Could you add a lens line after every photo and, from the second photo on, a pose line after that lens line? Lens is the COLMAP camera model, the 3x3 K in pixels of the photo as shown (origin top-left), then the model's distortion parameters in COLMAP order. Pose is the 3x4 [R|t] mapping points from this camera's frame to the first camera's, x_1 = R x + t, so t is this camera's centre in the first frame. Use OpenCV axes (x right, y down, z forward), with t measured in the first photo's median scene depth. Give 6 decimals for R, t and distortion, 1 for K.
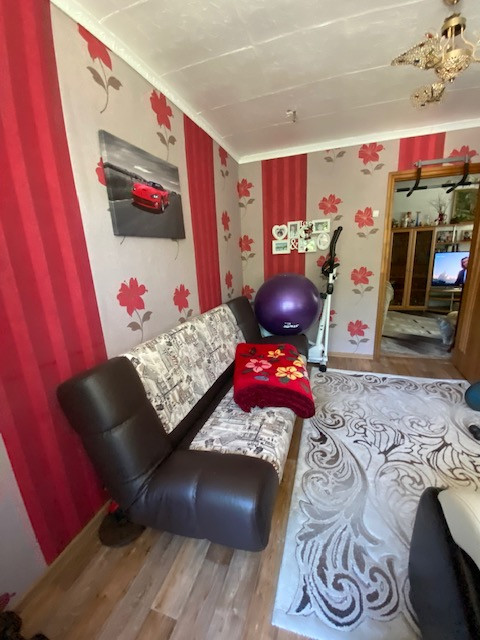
lens RADIAL K [[258.4, 0, 241.1], [0, 258.4, 320.4], [0, 0, 1]] dist [0.017677, -0.020778]
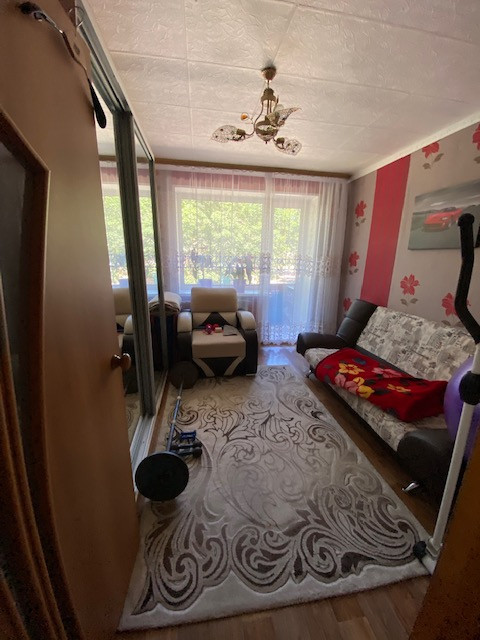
lens RADIAL K [[258.4, 0, 241.1], [0, 258.4, 320.4], [0, 0, 1]] dist [0.017677, -0.020778]
pose [[-0.884692, 0.146680, -0.442499, 1.196139], [-0.092095, 0.875511, 0.474341, -0.531724], [0.456989, 0.460397, -0.761049, 1.700824]]
